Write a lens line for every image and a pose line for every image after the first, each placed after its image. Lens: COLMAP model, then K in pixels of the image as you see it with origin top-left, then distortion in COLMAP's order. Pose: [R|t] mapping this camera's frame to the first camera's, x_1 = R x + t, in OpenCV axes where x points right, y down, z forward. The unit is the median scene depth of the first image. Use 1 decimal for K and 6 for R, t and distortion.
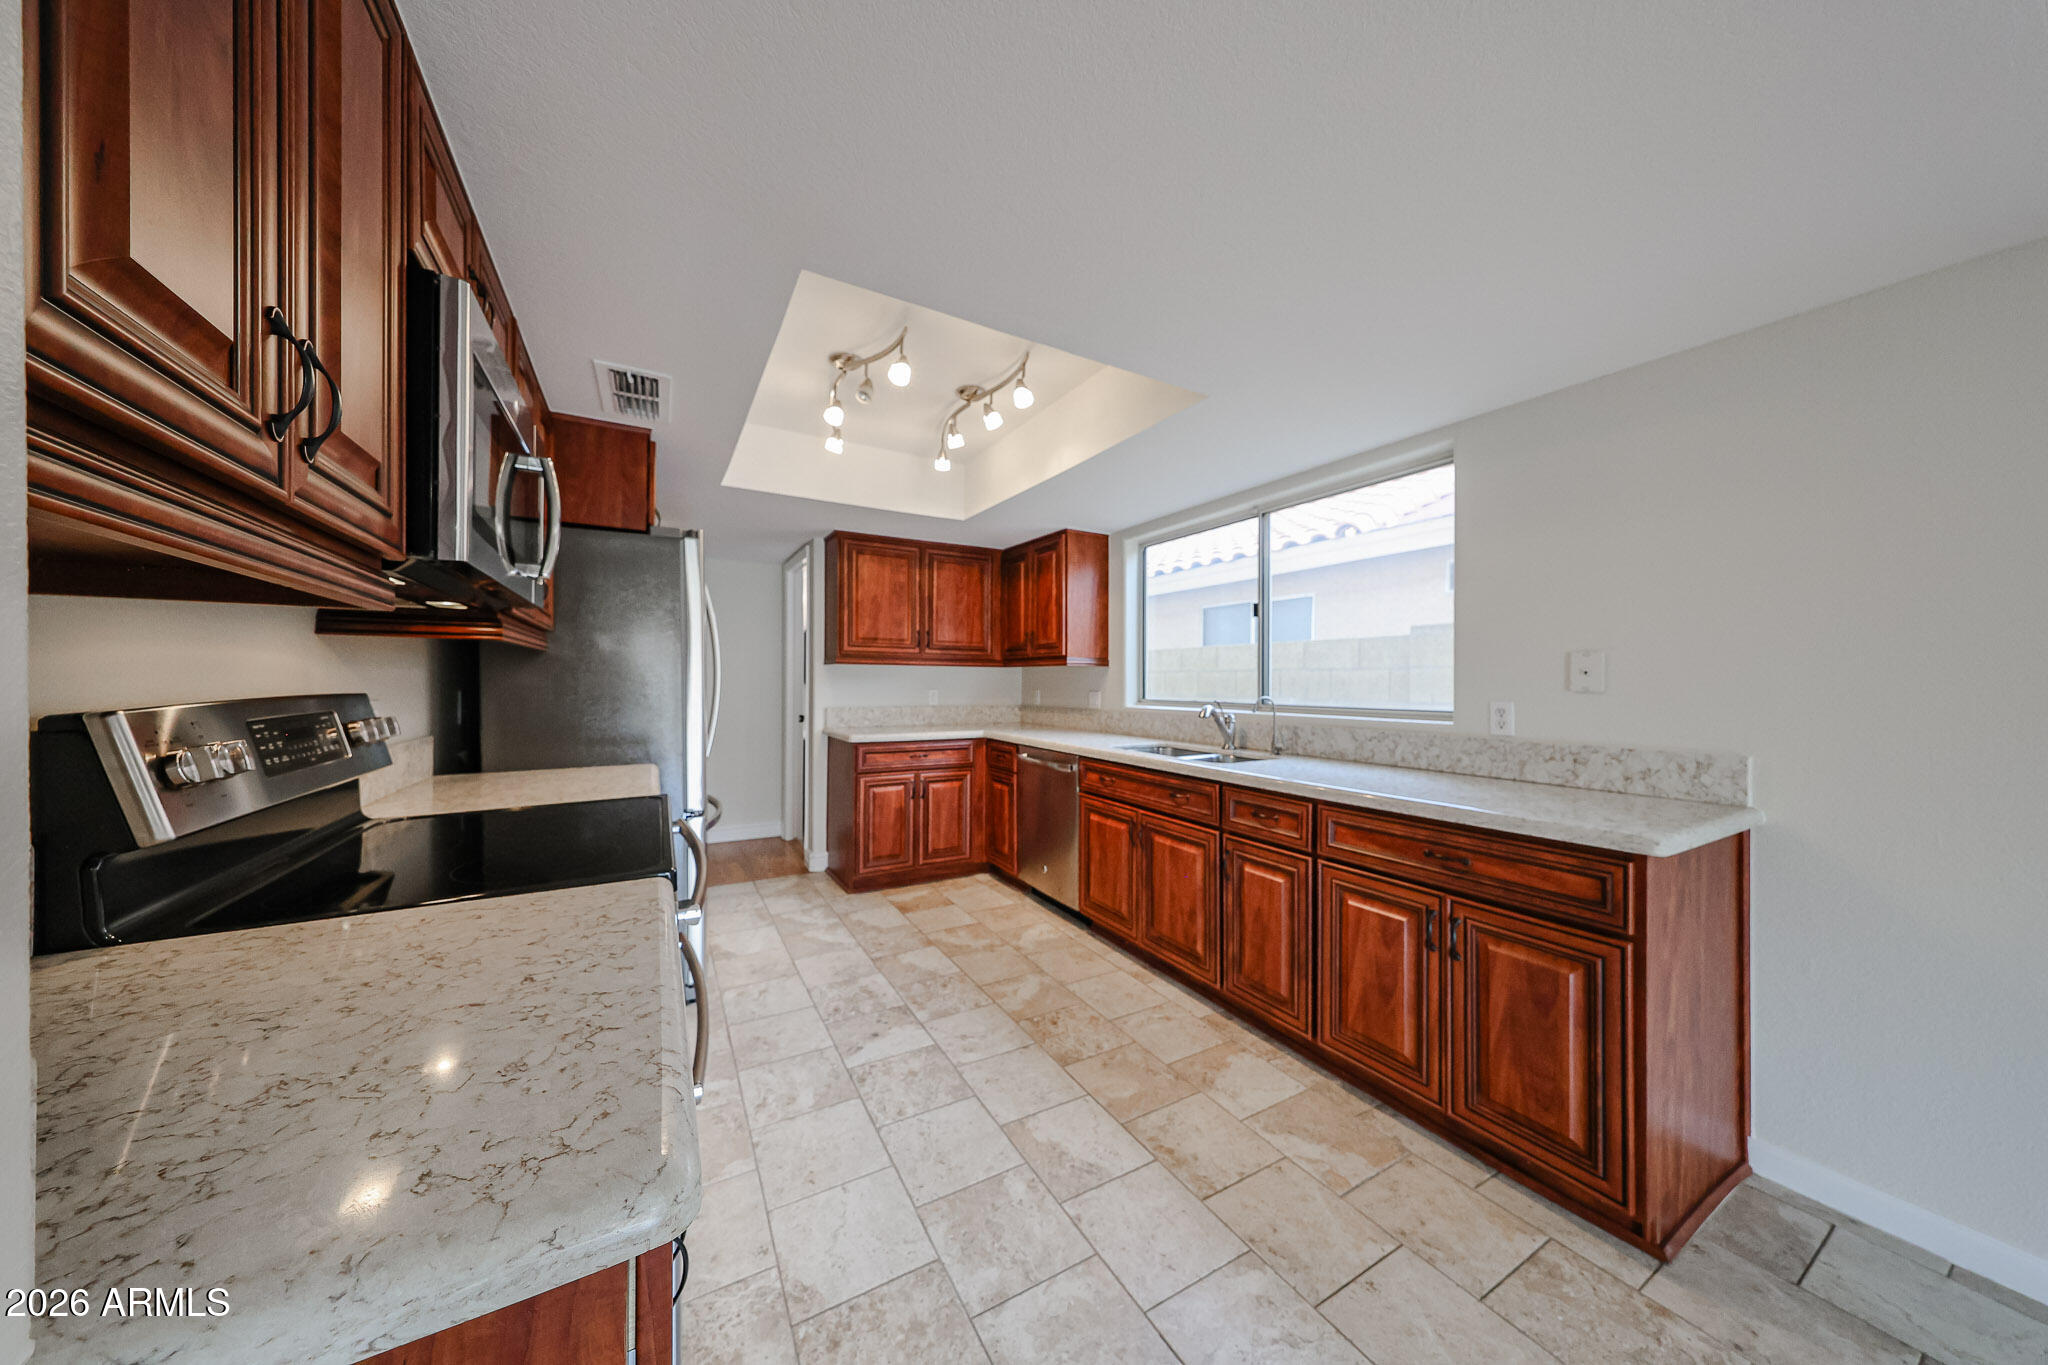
lens RADIAL K [[645.5, 0, 1015.5], [0, 645.5, 679.7], [0, 0, 1]] dist [0.003868, 0.000278]
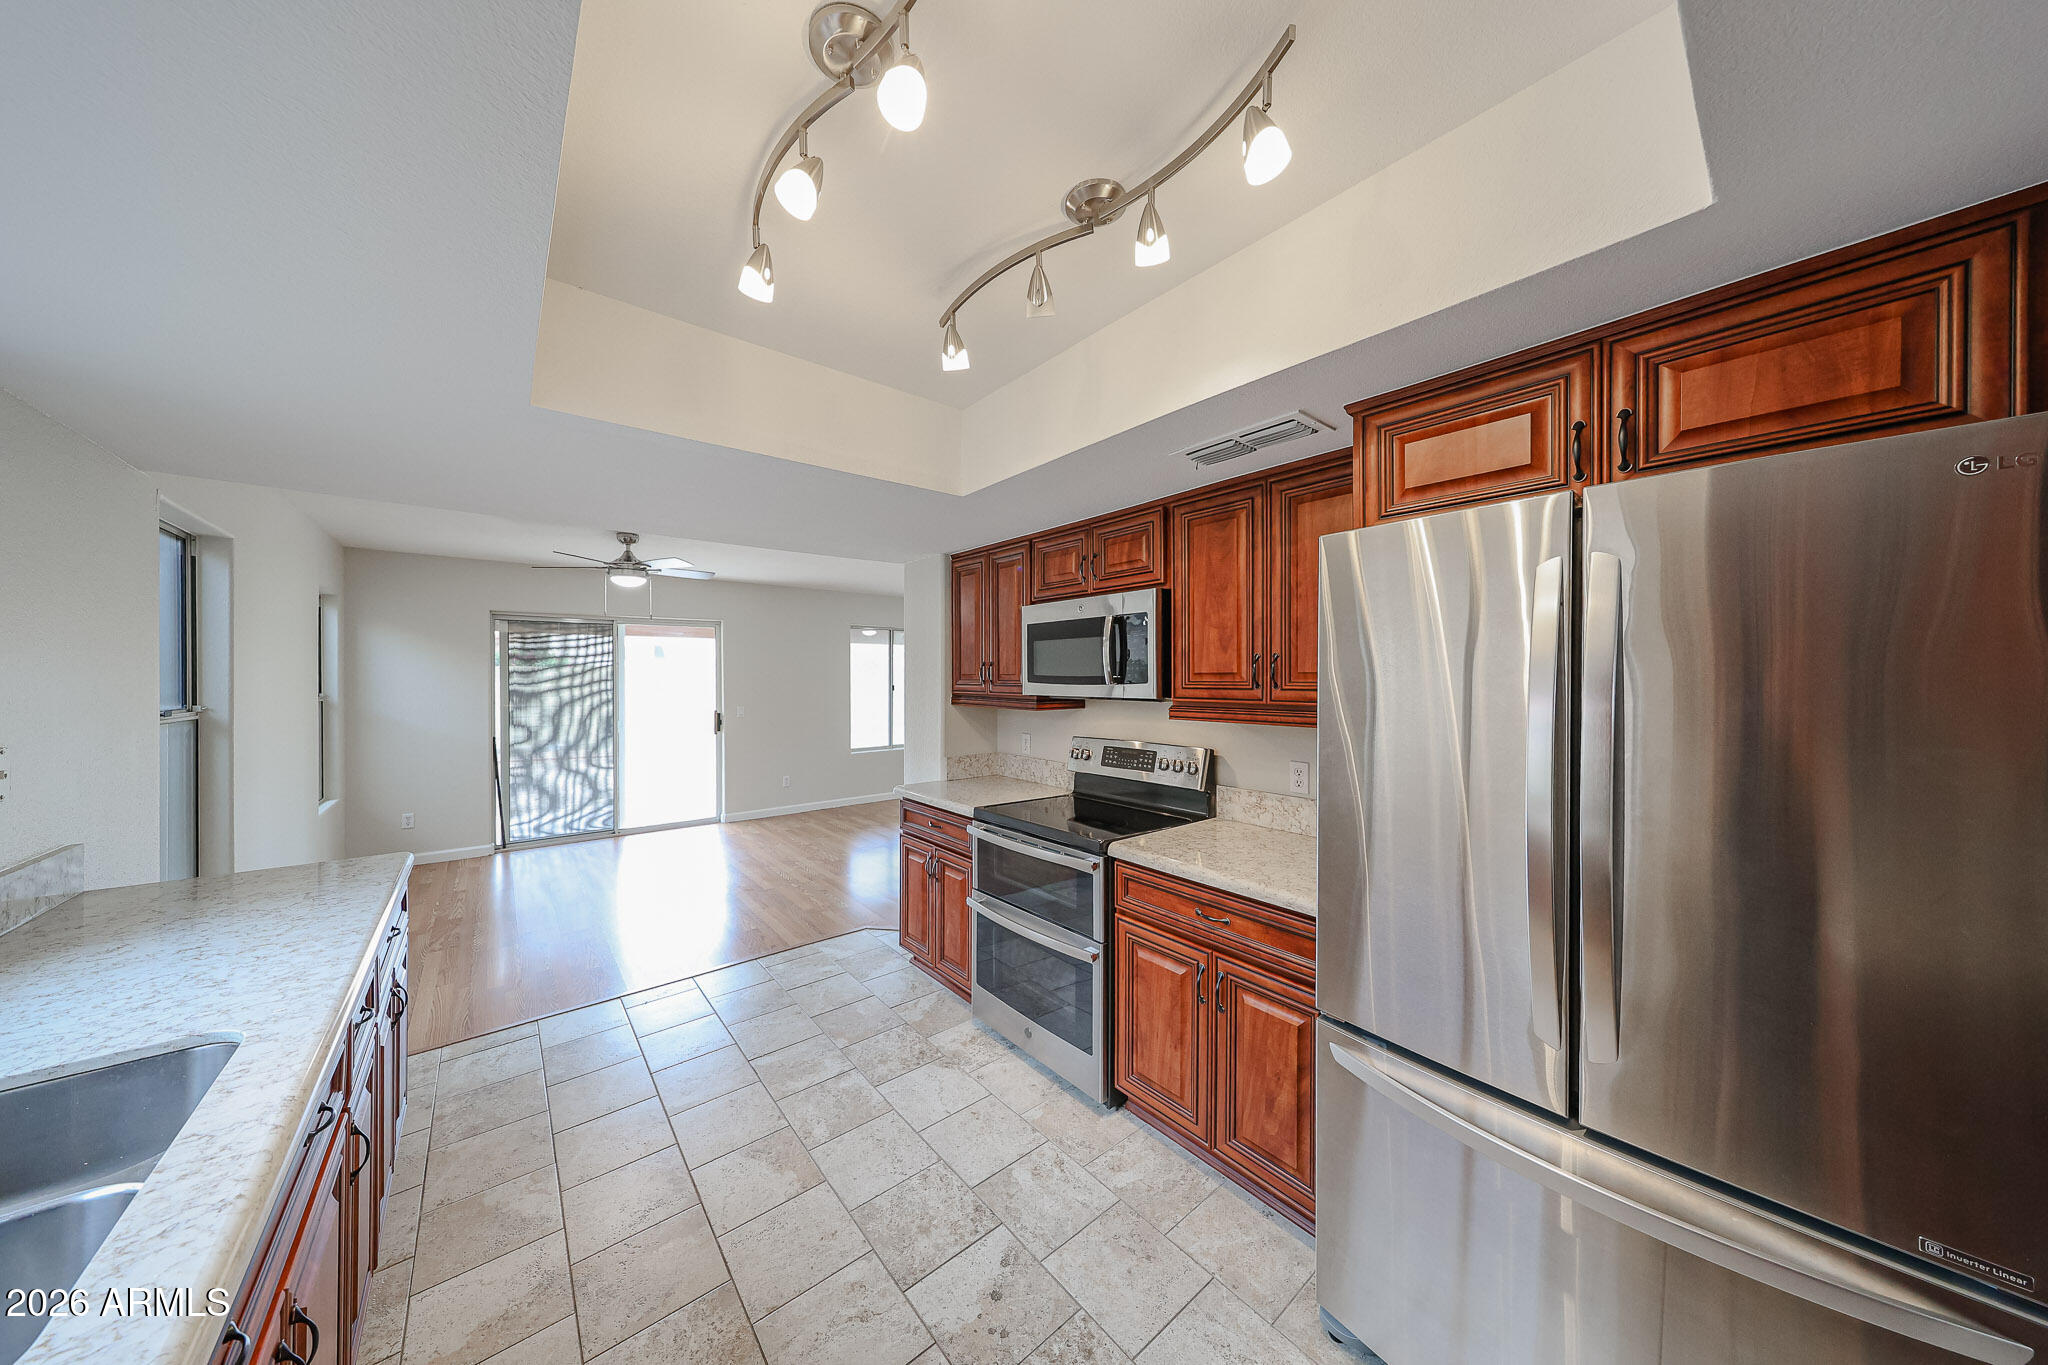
lens RADIAL K [[645.5, 0, 1025.6], [0, 645.5, 678.4], [0, 0, 1]] dist [0.003868, 0.000278]
pose [[-0.983522, -0.000971, -0.180785, -0.127073], [-0.001818, 0.999988, 0.004519, -0.117704], [0.180778, 0.004773, -0.983512, 1.747752]]
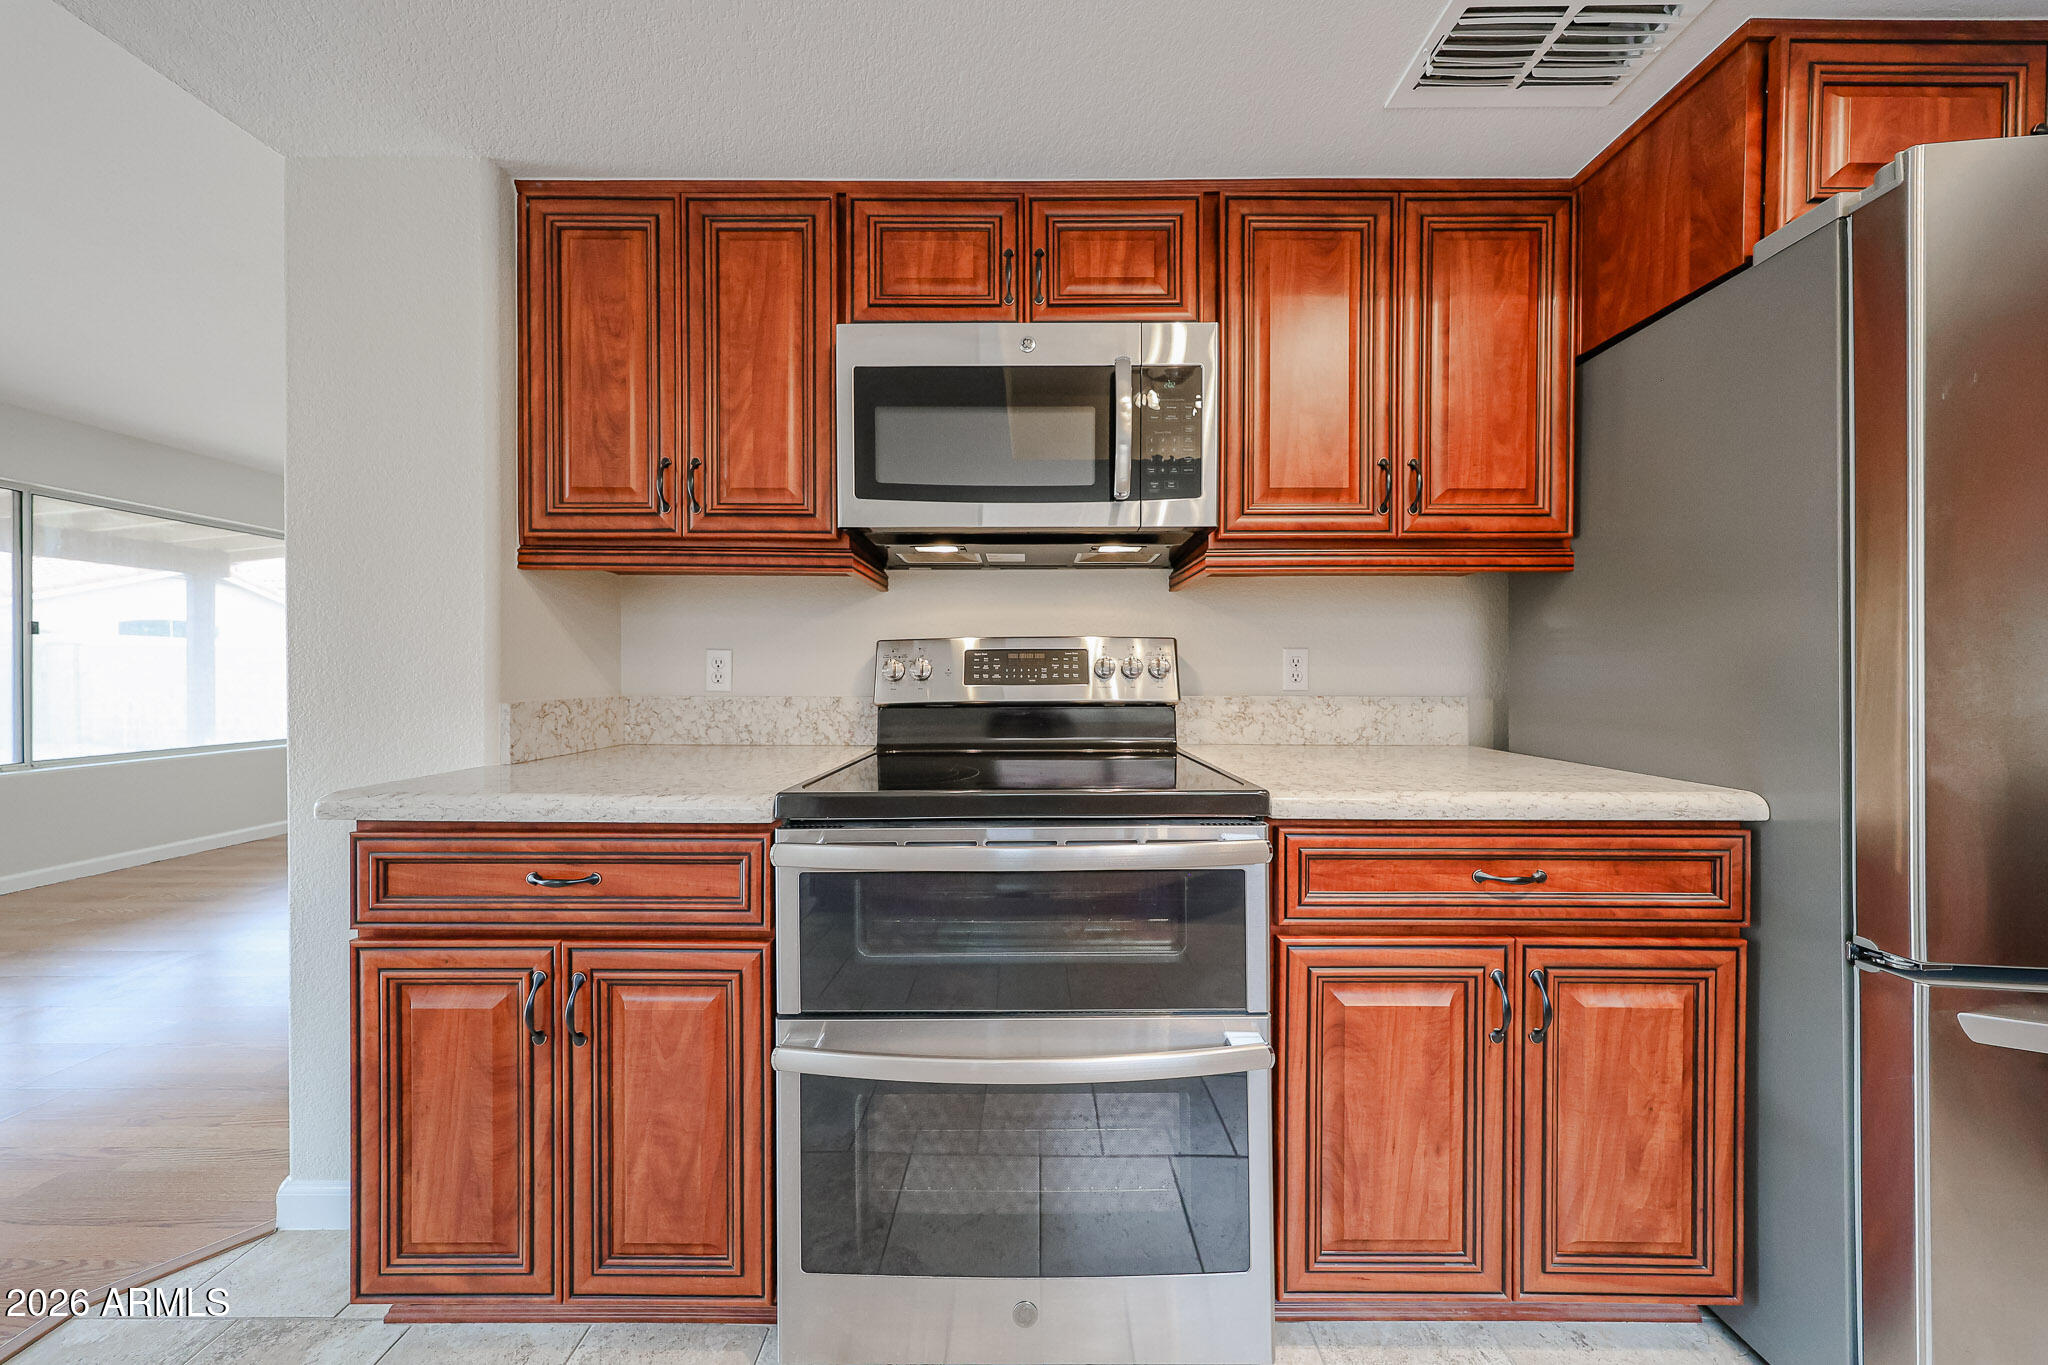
lens RADIAL K [[596.9, 0, 1021.1], [0, 596.9, 673.4], [0, 0, 1]] dist [-0.001611, 0.000287]
pose [[-0.490001, -0.001686, -0.871720, 0.028963], [-0.000940, 0.999999, -0.001405, 0.056671], [0.871721, 0.000131, -0.490002, 0.845555]]
